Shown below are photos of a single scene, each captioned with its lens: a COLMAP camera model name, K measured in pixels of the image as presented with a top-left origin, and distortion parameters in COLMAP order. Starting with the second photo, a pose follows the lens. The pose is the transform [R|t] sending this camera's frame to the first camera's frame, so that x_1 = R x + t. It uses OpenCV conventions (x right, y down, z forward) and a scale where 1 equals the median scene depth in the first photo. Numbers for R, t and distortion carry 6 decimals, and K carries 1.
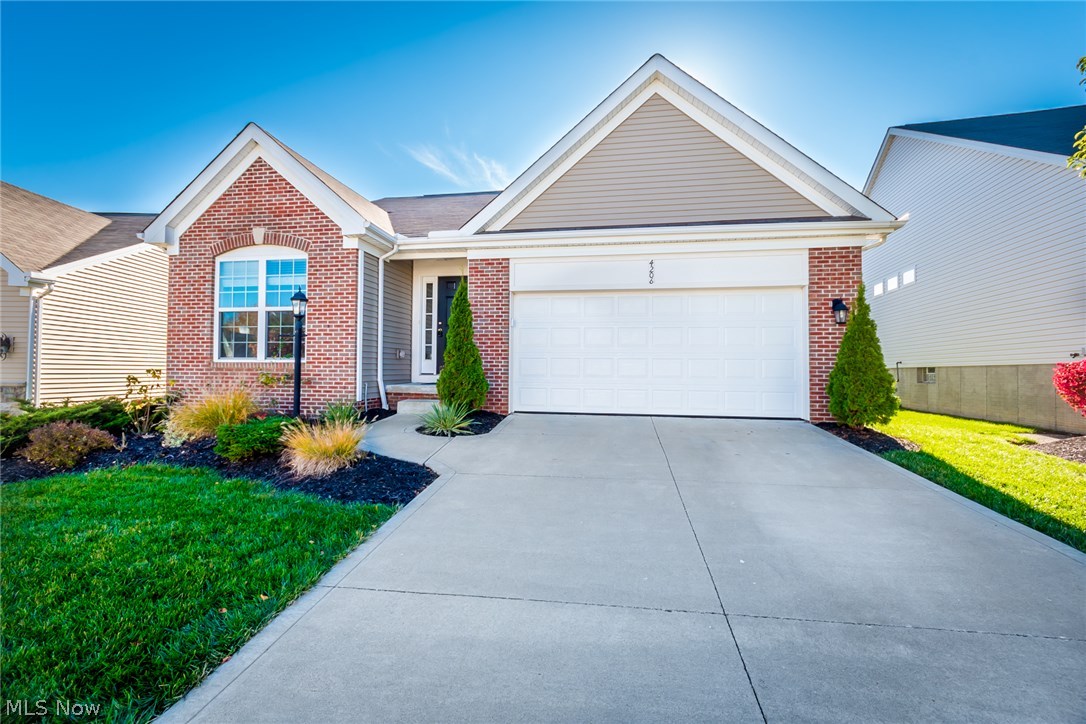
lens RADIAL K [[492.6, 0, 543.0], [0, 492.6, 362.0], [0, 0, 1]] dist [0.006640, 0.000518]
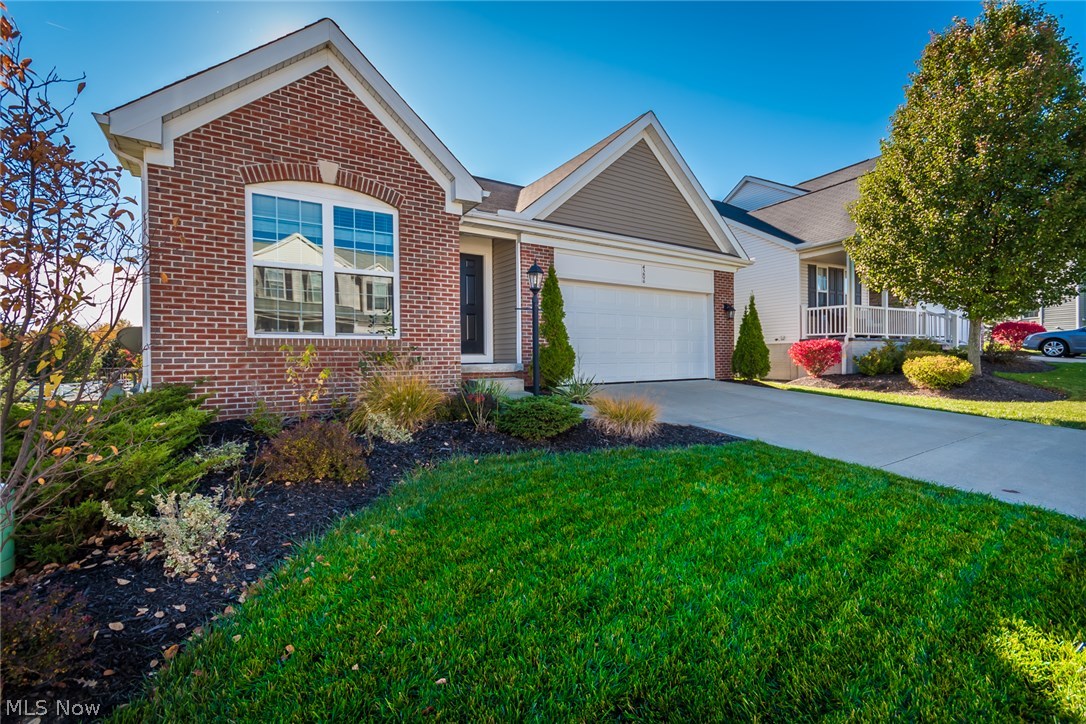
lens RADIAL K [[458.3, 0, 543.0], [0, 458.3, 362.0], [0, 0, 1]] dist [0.004288, 0.000466]
pose [[0.749927, -0.022415, 0.661141, -0.807711], [-0.006074, 0.999150, 0.040764, 0.006295], [-0.661493, -0.034586, 0.749154, 0.242283]]
